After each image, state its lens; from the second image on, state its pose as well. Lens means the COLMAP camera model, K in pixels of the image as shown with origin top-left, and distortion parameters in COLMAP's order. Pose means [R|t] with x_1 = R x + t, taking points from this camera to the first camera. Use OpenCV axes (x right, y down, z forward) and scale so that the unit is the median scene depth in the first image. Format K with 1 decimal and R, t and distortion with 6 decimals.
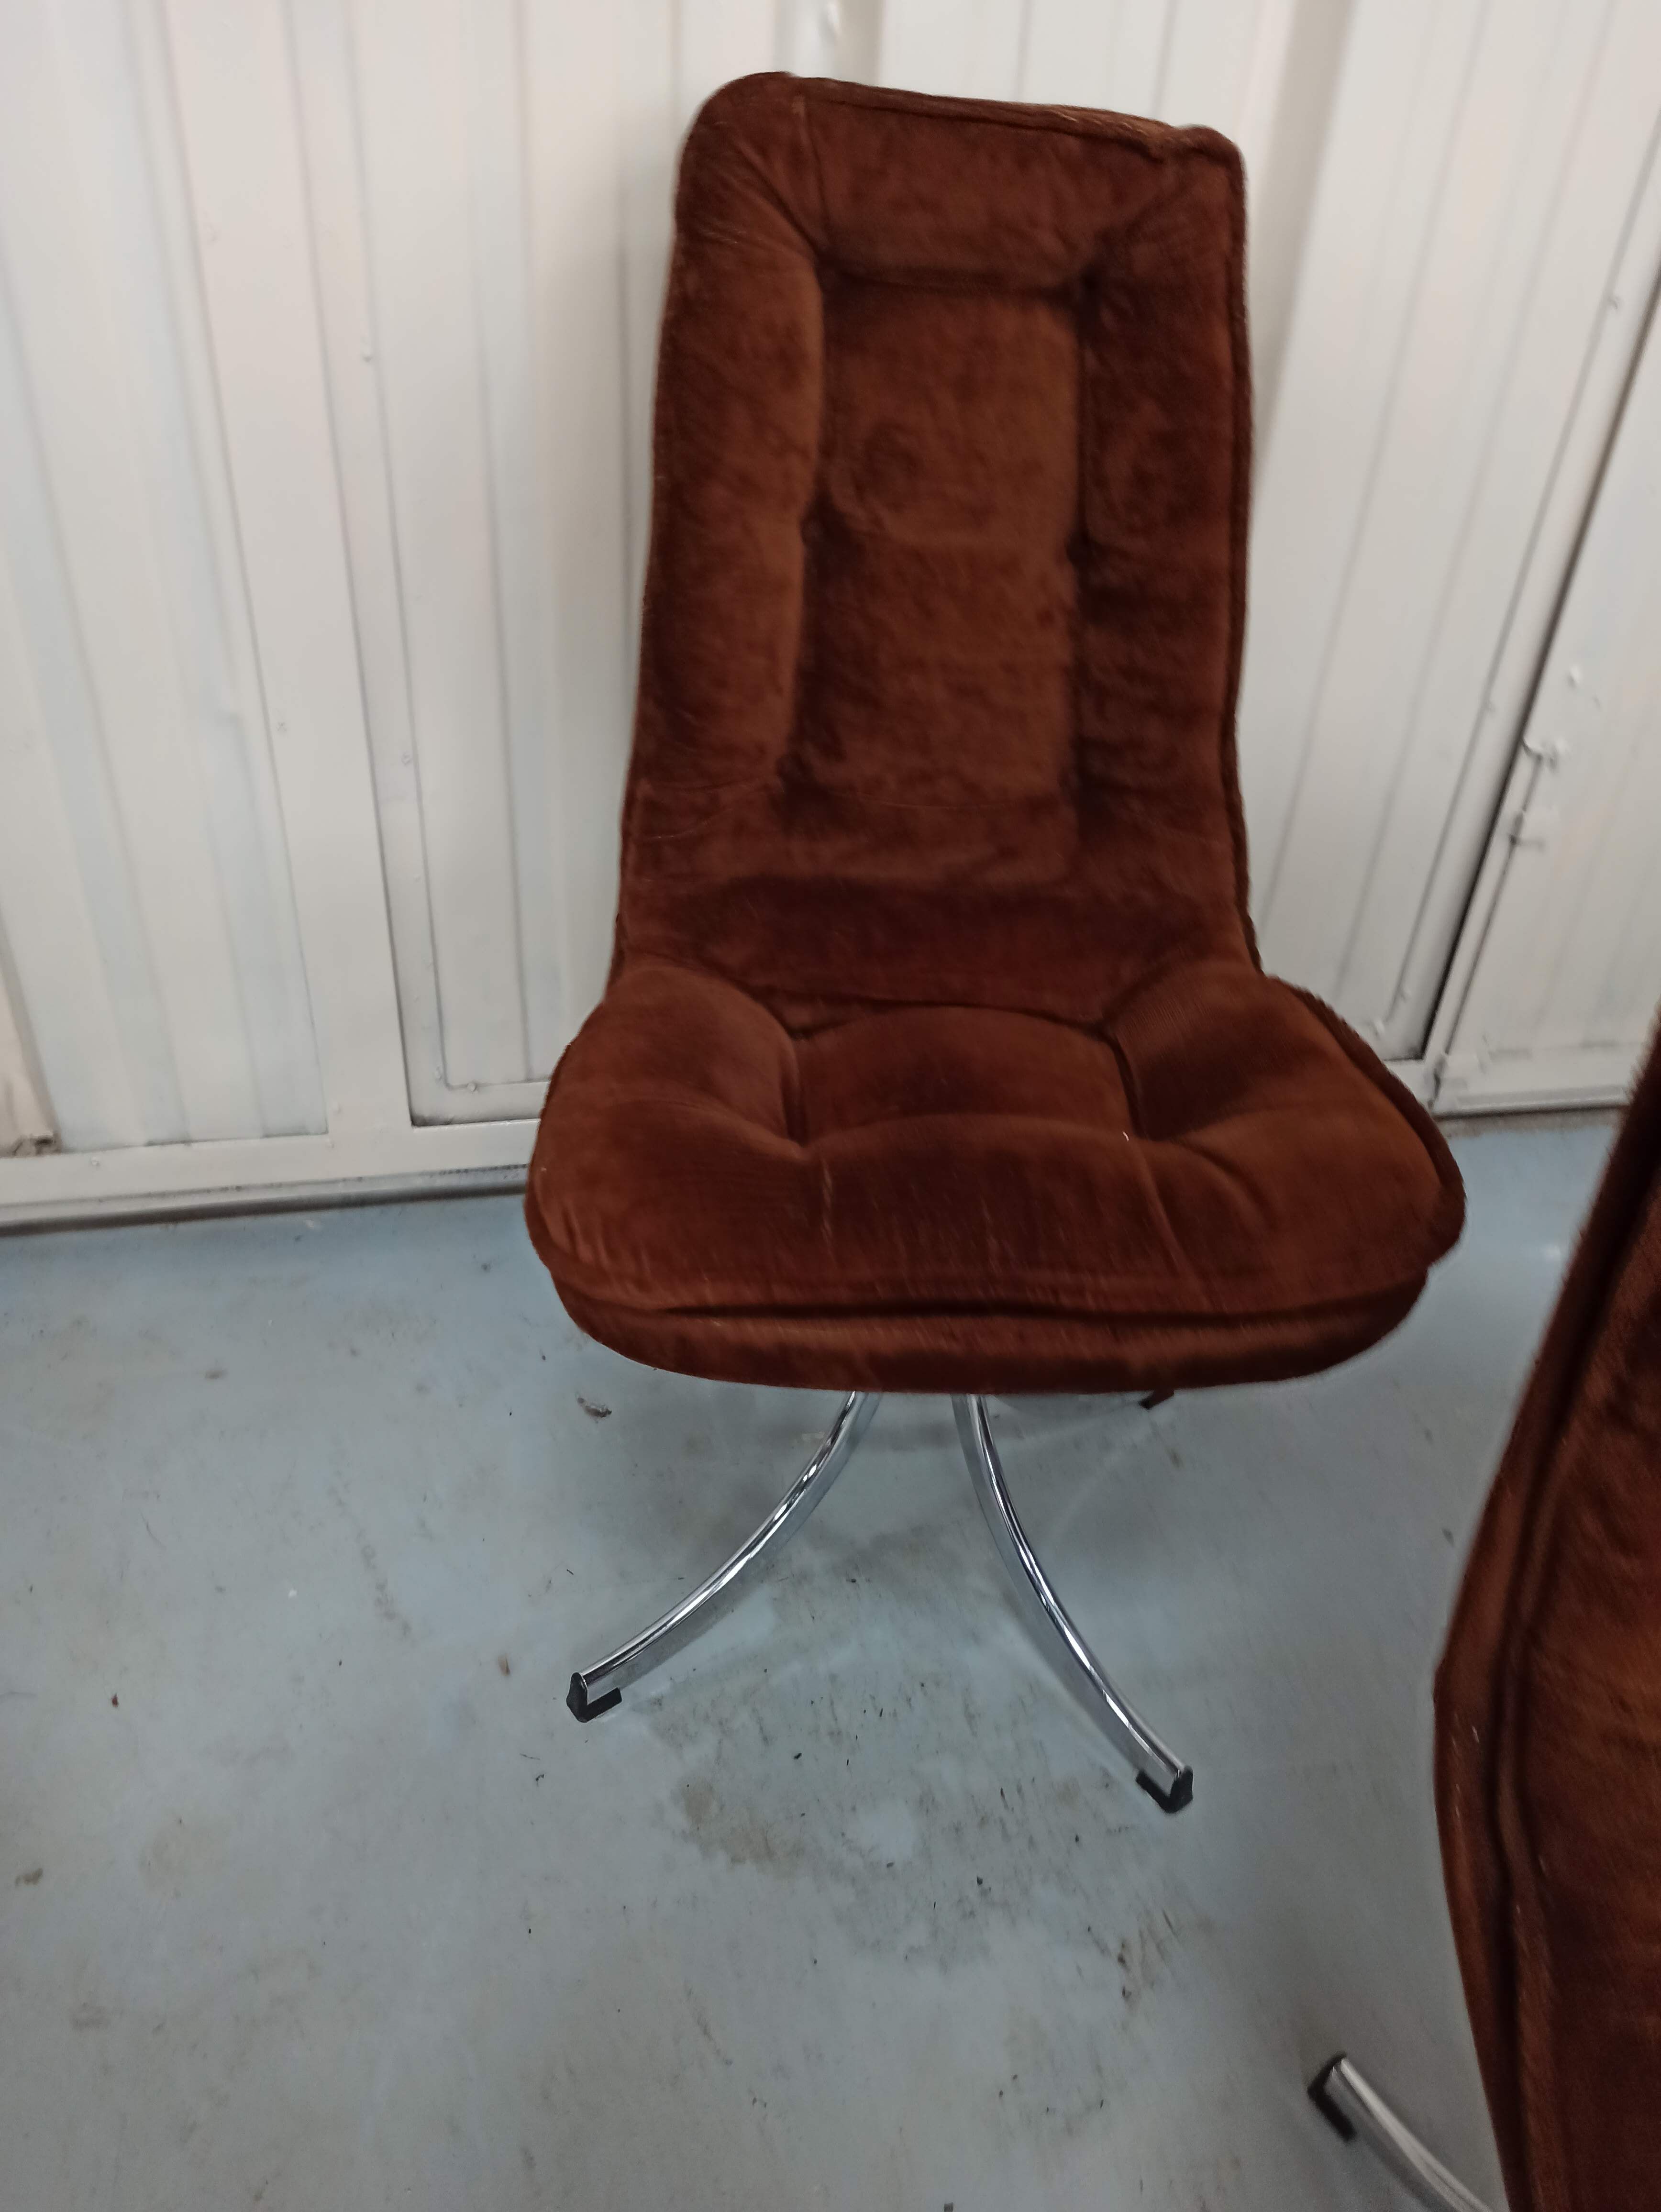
lens RADIAL K [[1733.6, 0, 826.8], [0, 1733.6, 1118.4], [0, 0, 1]] dist [0.102183, -0.098348]
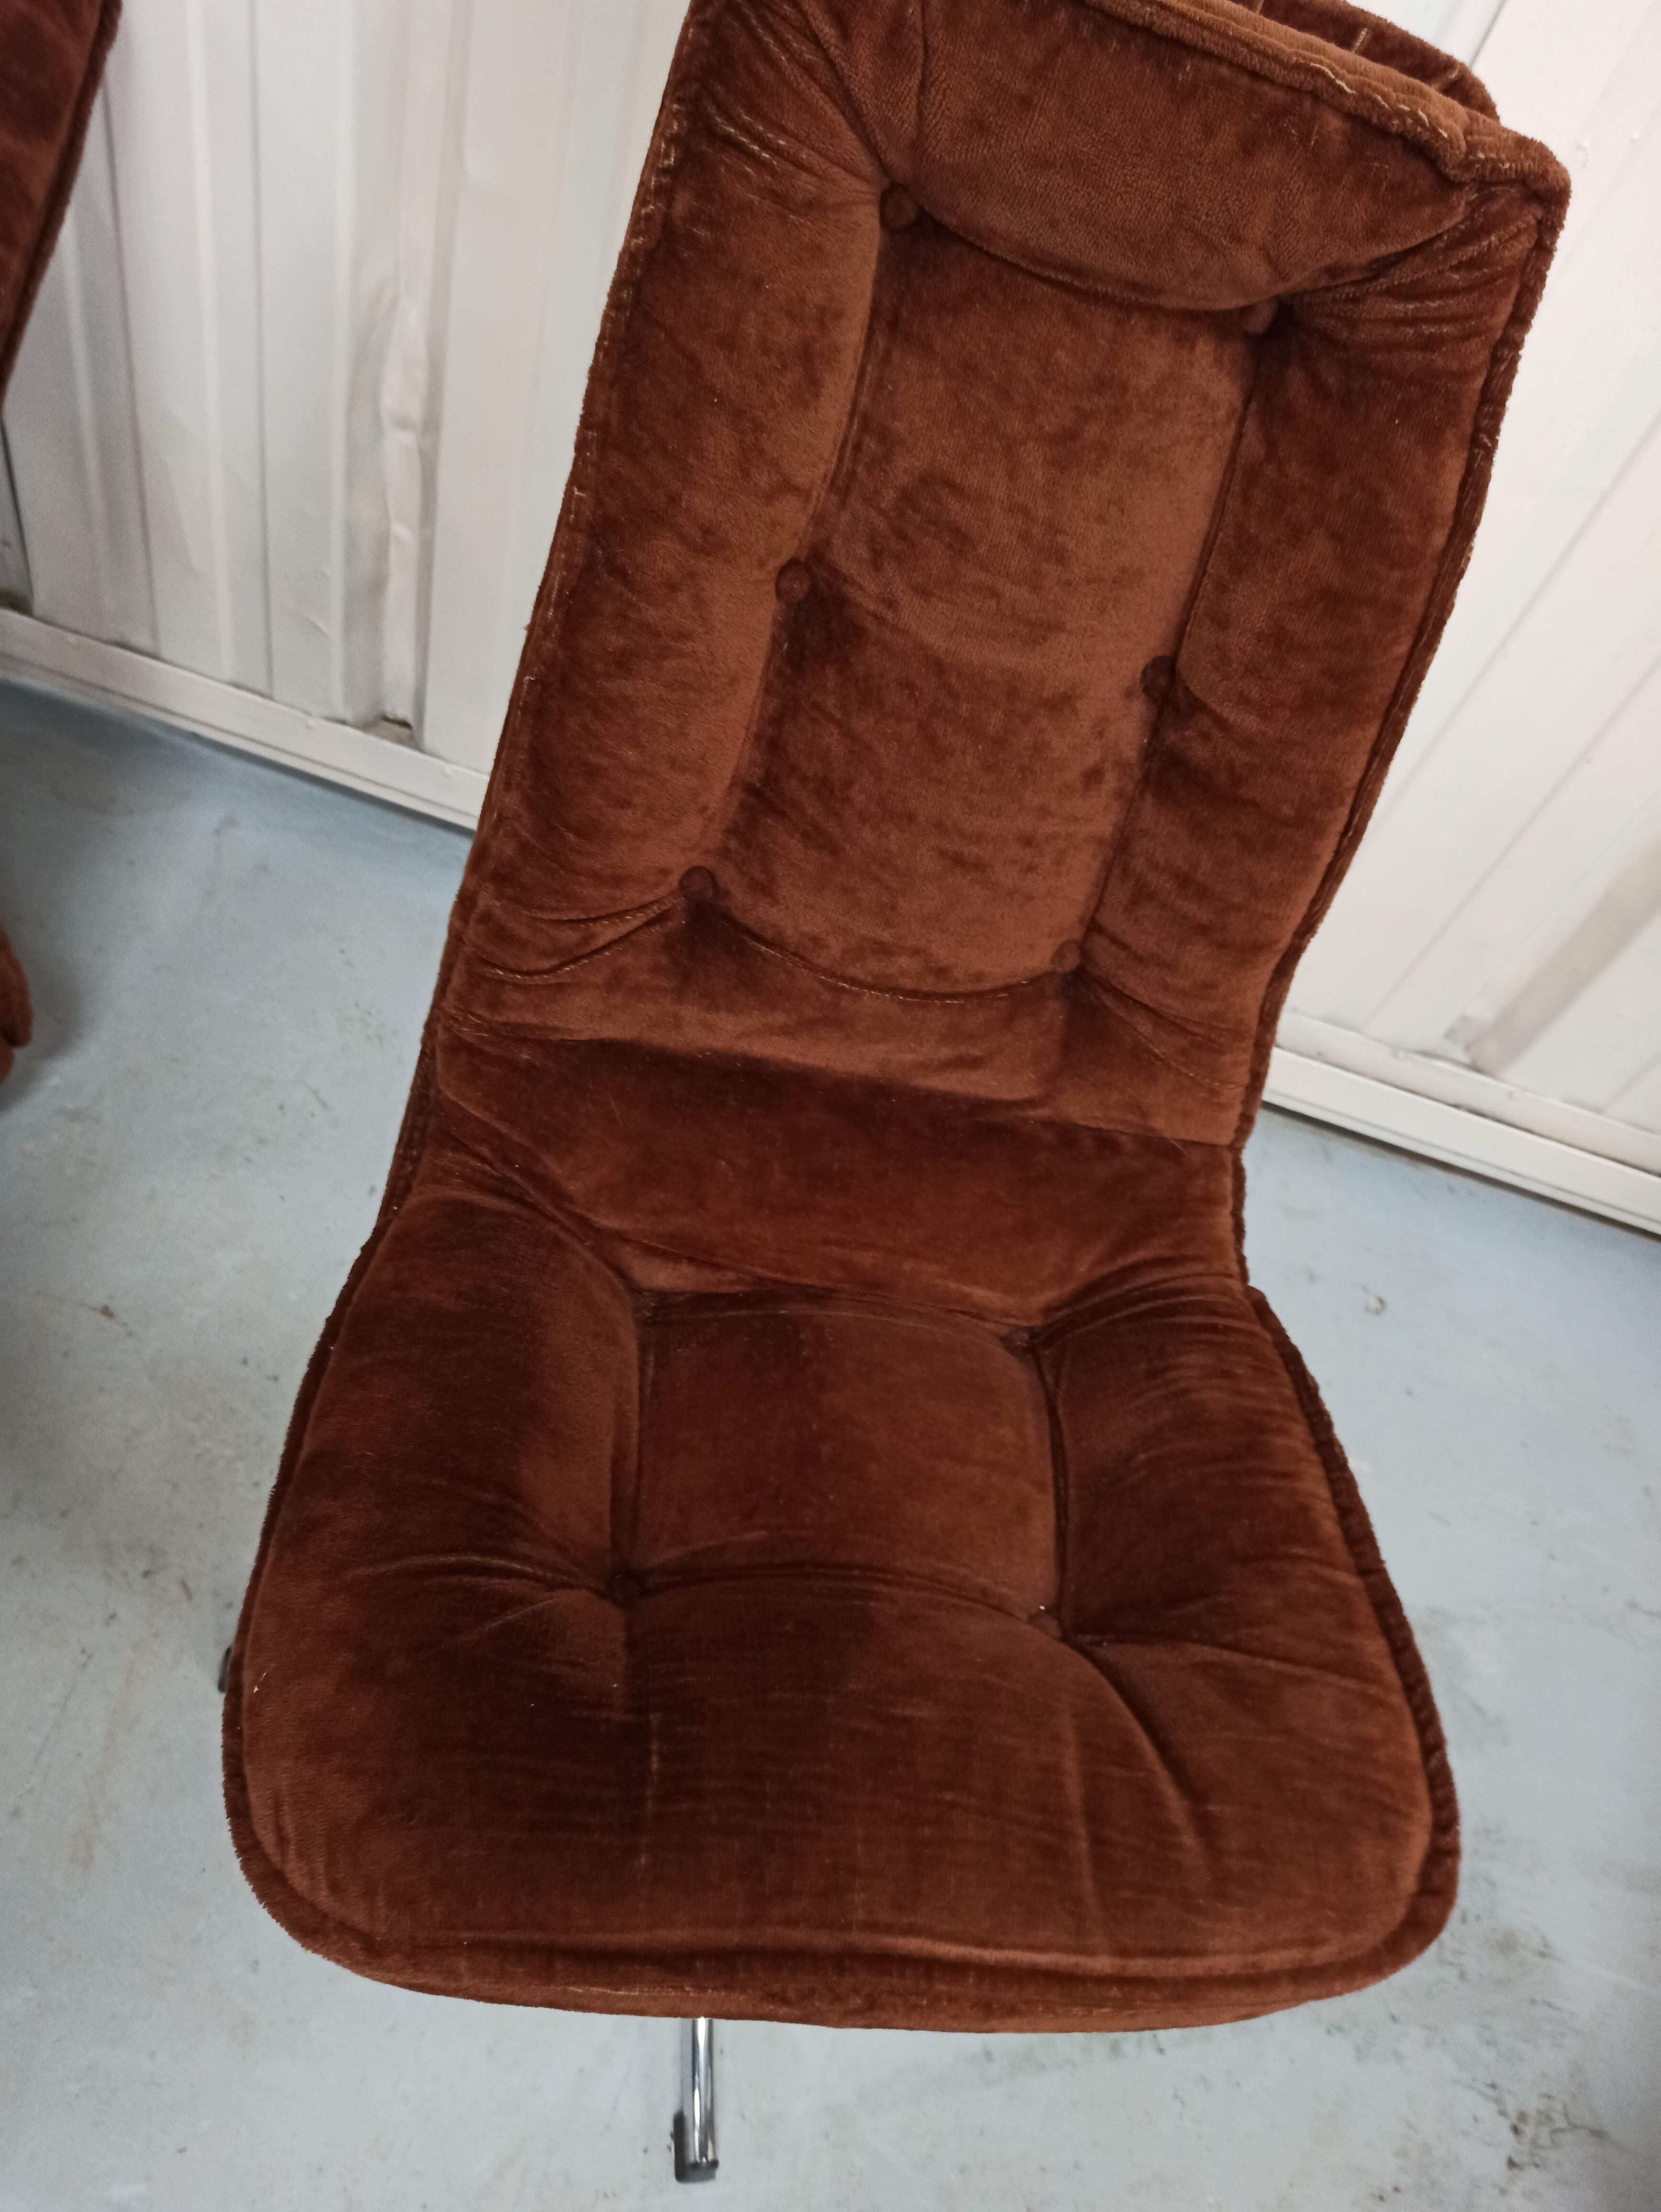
lens RADIAL K [[1733.6, 0, 826.8], [0, 1733.6, 1118.4], [0, 0, 1]] dist [0.102183, -0.098348]
pose [[0.975127, 0.161335, 0.151979, -0.067315], [-0.200080, 0.935757, 0.290392, -0.351694], [-0.095365, -0.313577, 0.944762, 0.308048]]
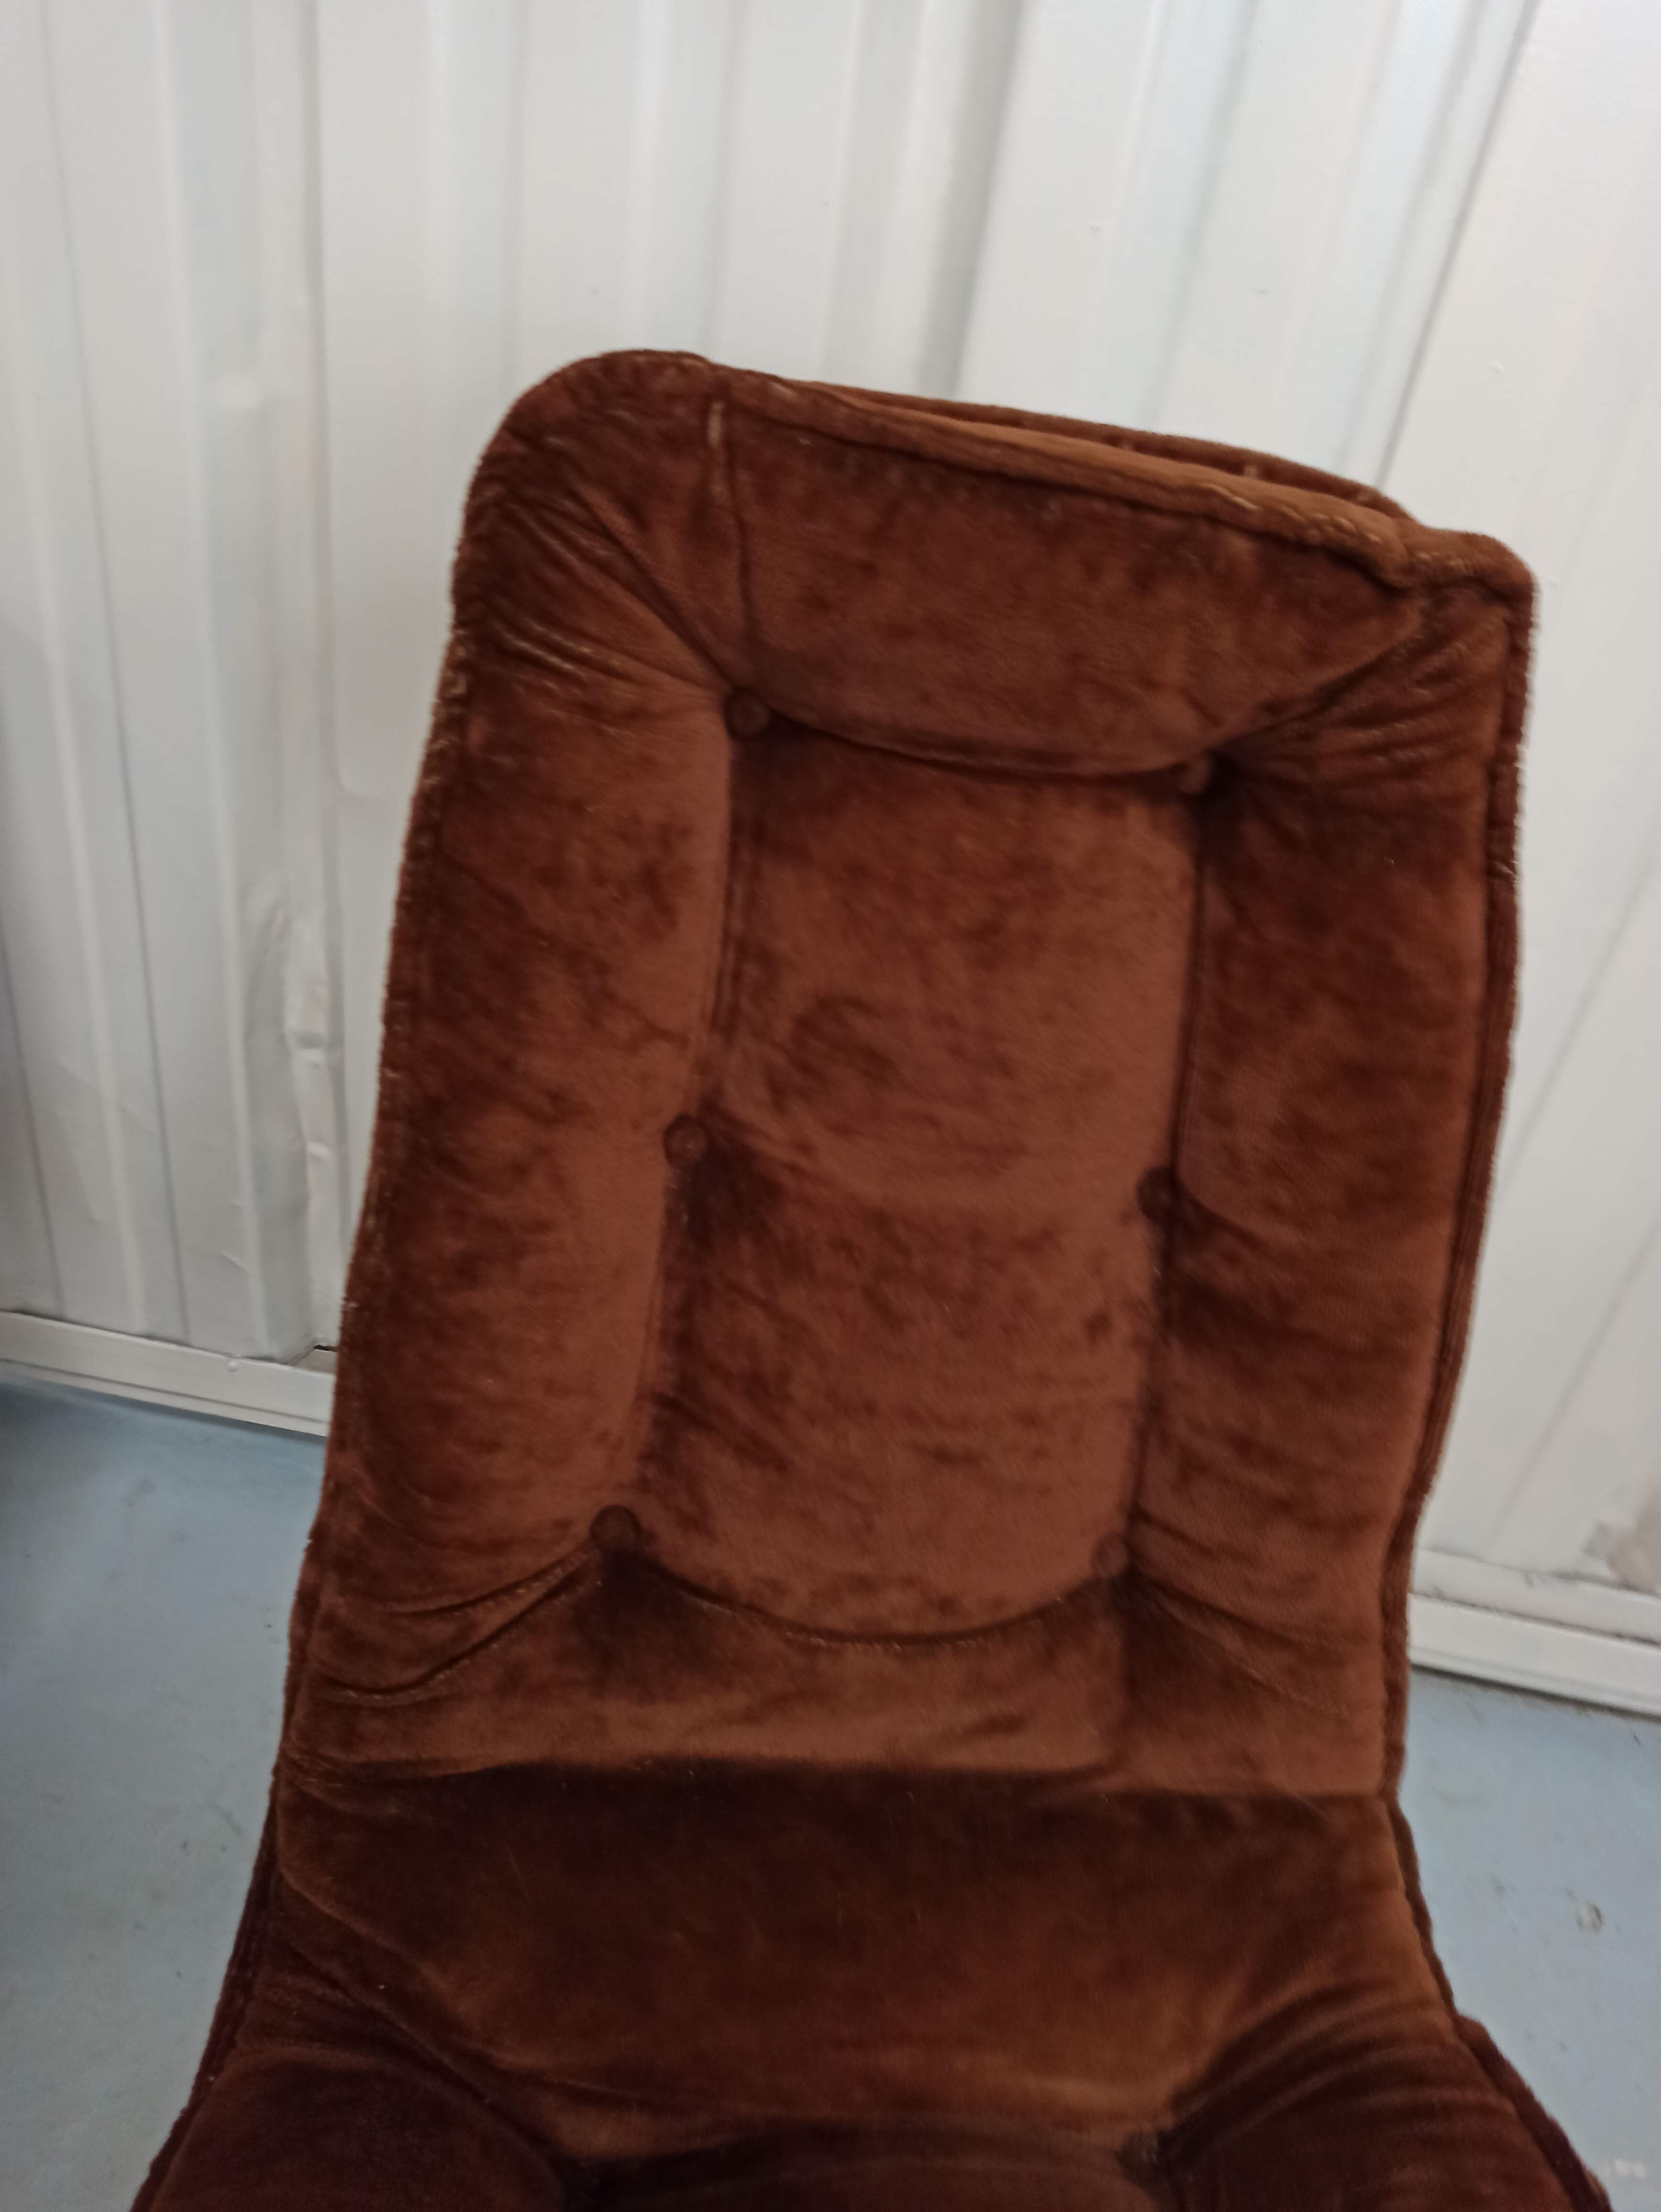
lens RADIAL K [[1733.6, 0, 826.8], [0, 1733.6, 1118.4], [0, 0, 1]] dist [0.102183, -0.098348]
pose [[0.993313, 0.067429, 0.093713, -0.016187], [-0.067072, 0.997724, -0.006955, -0.353331], [-0.093969, 0.000623, 0.995575, 0.476963]]
